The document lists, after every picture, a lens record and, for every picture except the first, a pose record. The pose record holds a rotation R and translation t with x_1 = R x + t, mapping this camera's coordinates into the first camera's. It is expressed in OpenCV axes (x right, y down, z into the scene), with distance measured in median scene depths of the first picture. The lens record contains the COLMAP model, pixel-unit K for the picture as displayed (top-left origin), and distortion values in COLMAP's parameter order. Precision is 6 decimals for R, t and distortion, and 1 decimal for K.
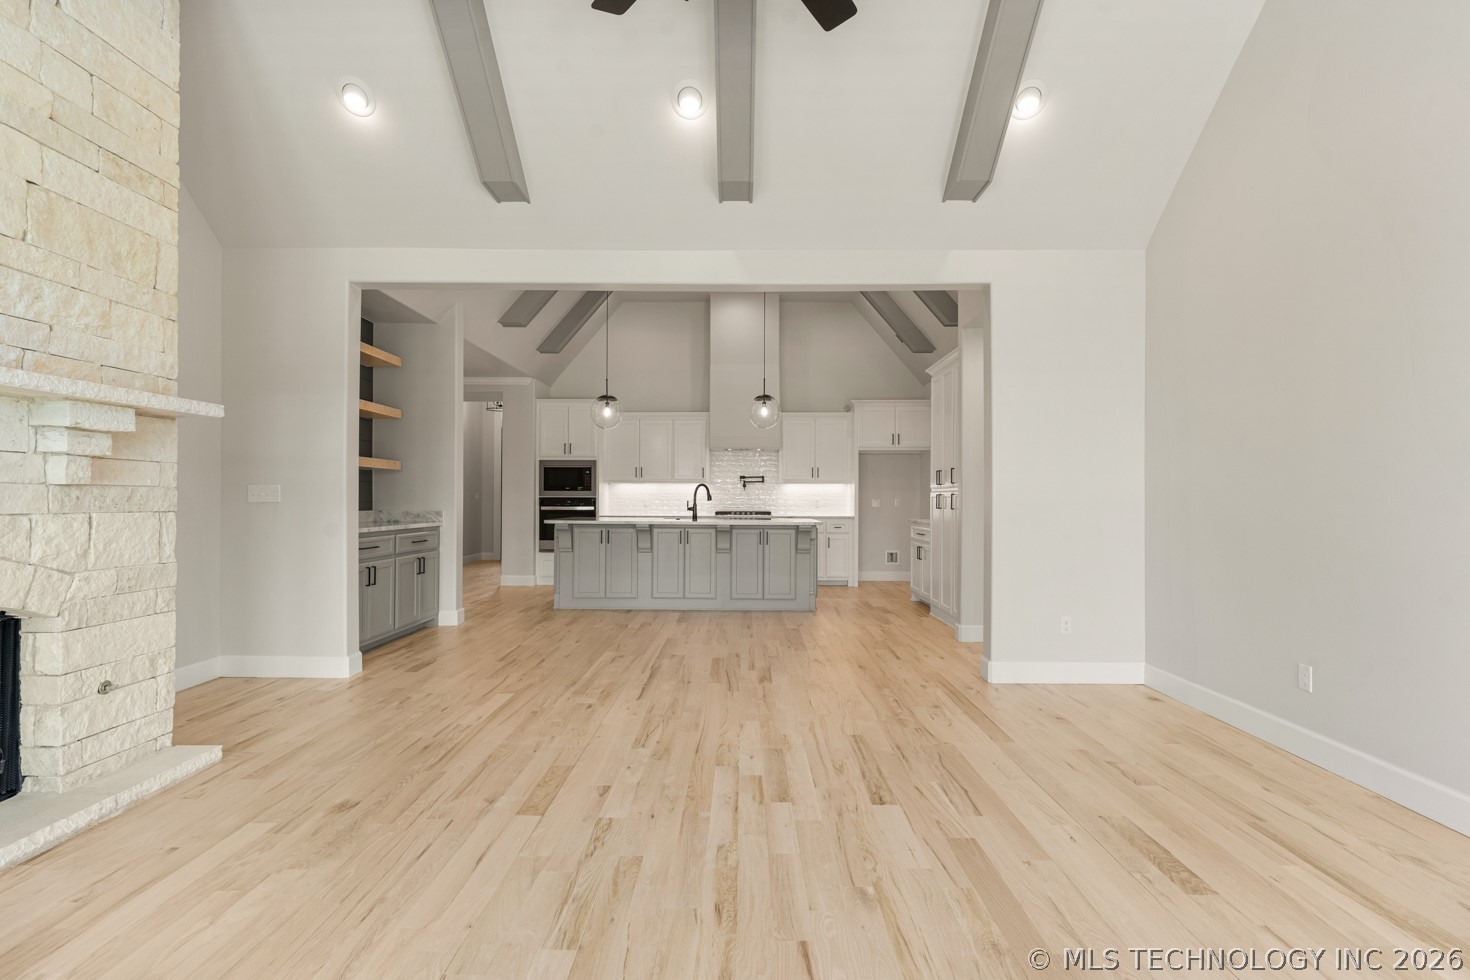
lens RADIAL K [[705.6, 0, 736.4], [0, 705.6, 488.1], [0, 0, 1]] dist [0.001834, 0.000401]
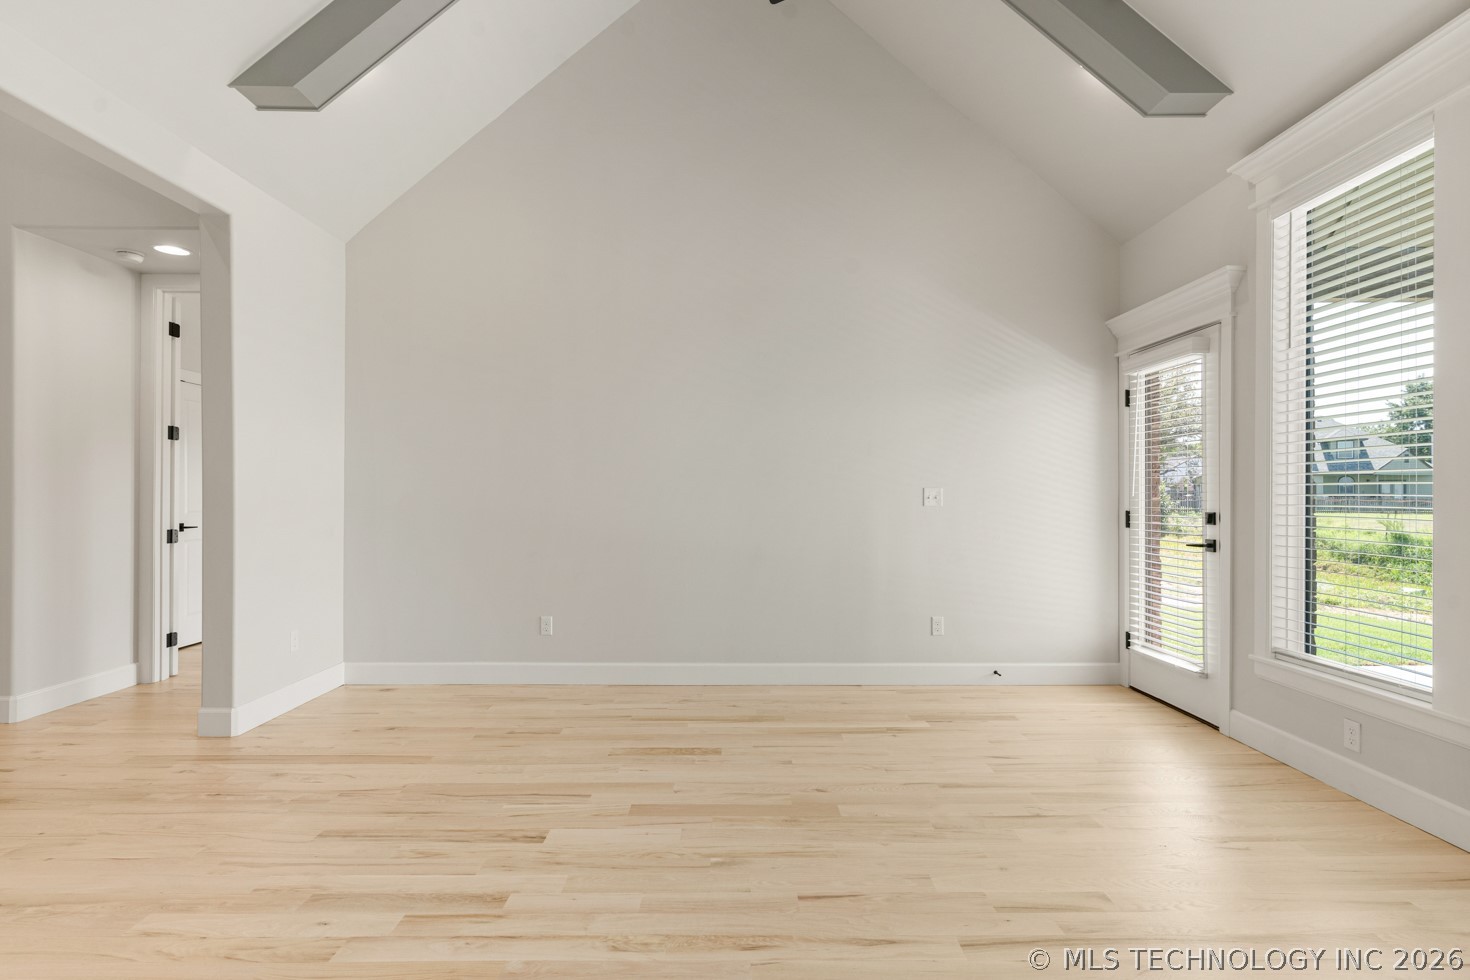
lens RADIAL K [[711.3, 0, 738.3], [0, 711.3, 493.2], [0, 0, 1]] dist [0.000596, 0.000231]
pose [[-0.016826, 0.001077, 0.999858, -0.488029], [-0.015618, 0.999877, -0.001339, 0.003590], [-0.999736, -0.015638, -0.016807, 0.534822]]
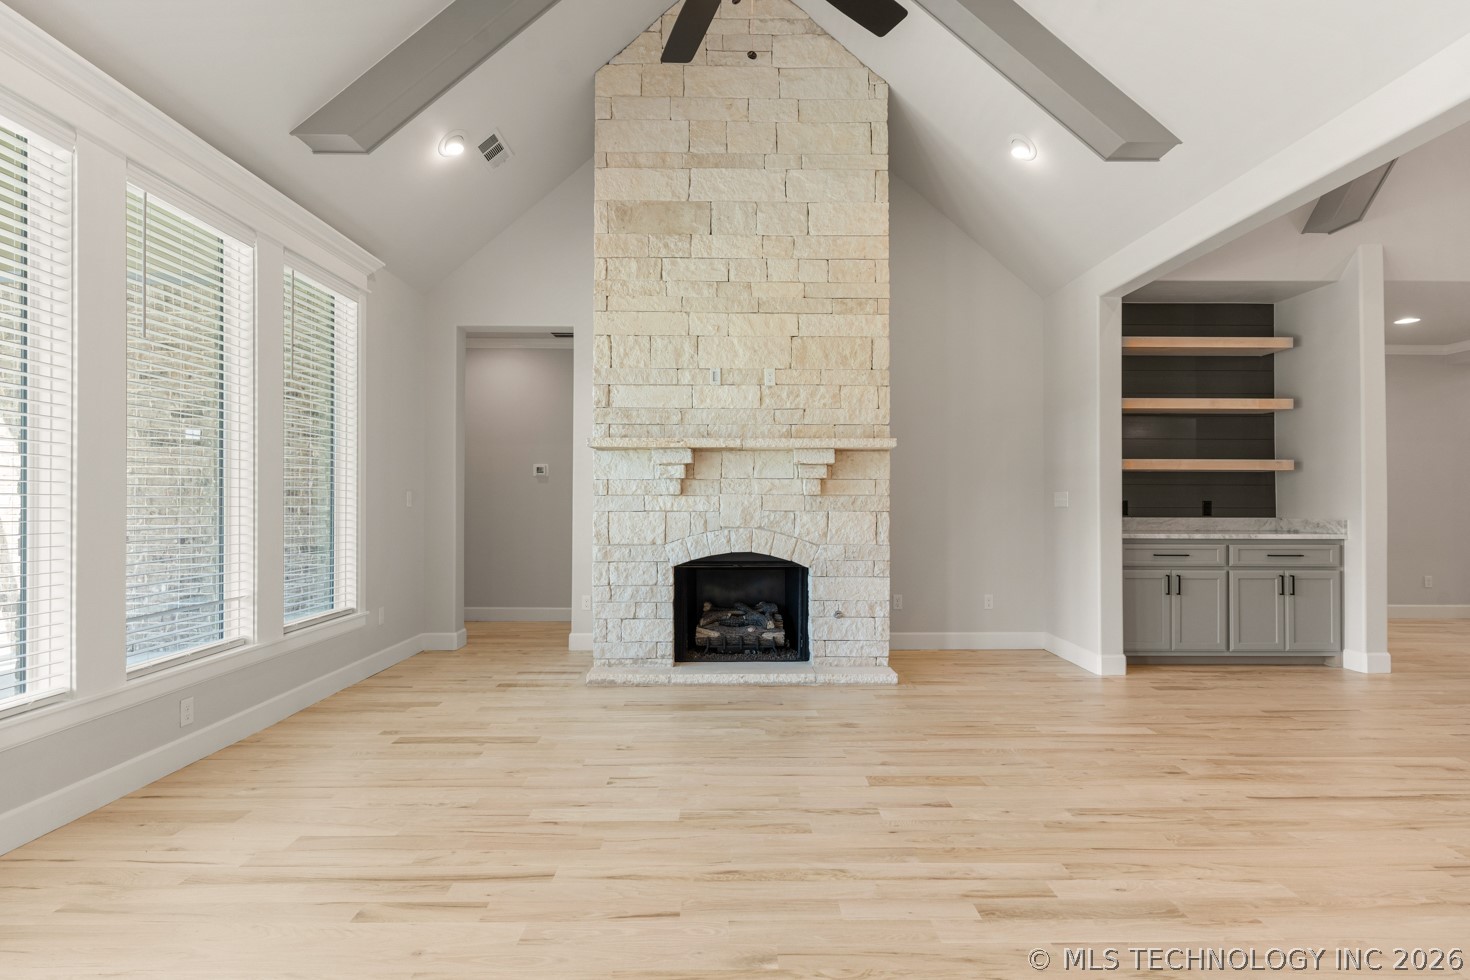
lens RADIAL K [[705.6, 0, 736.4], [0, 705.6, 488.1], [0, 0, 1]] dist [0.001834, 0.000401]
pose [[0.018190, -0.022437, -0.999583, 0.562253], [0.012754, 0.999672, -0.022207, 0.009584], [0.999753, -0.012345, 0.018471, 0.511754]]
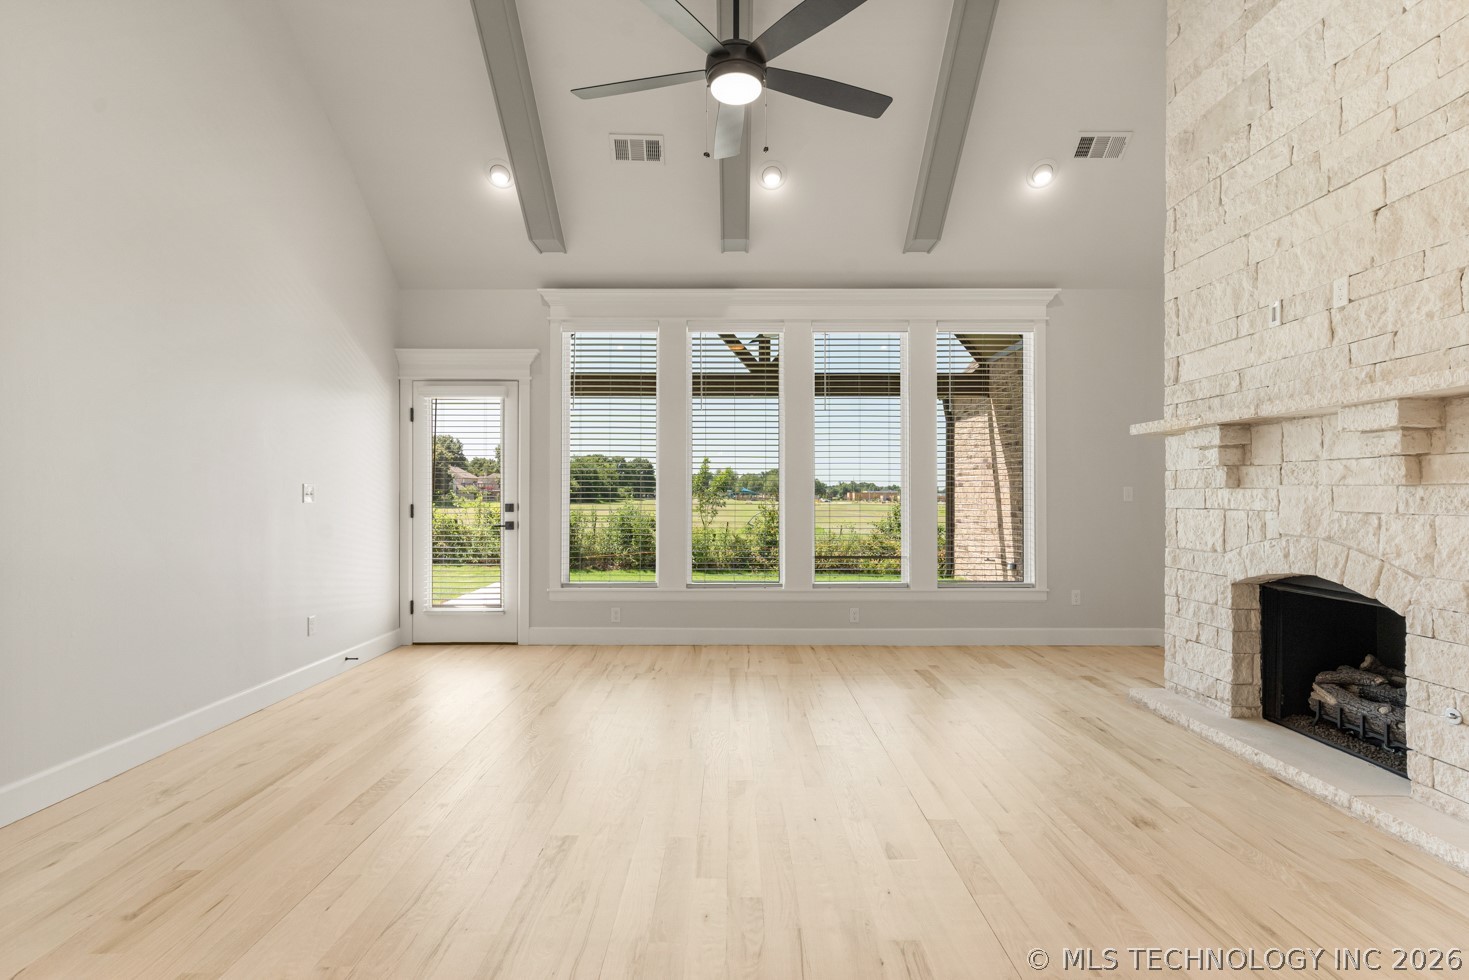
lens RADIAL K [[712.9, 0, 728.5], [0, 712.9, 487.5], [0, 0, 1]] dist [0.000867, 0.000375]
pose [[-0.999979, -0.005033, -0.004158, 0.005281], [-0.004931, 0.999694, -0.024236, 0.018145], [0.004278, -0.024215, -0.999698, 1.323134]]
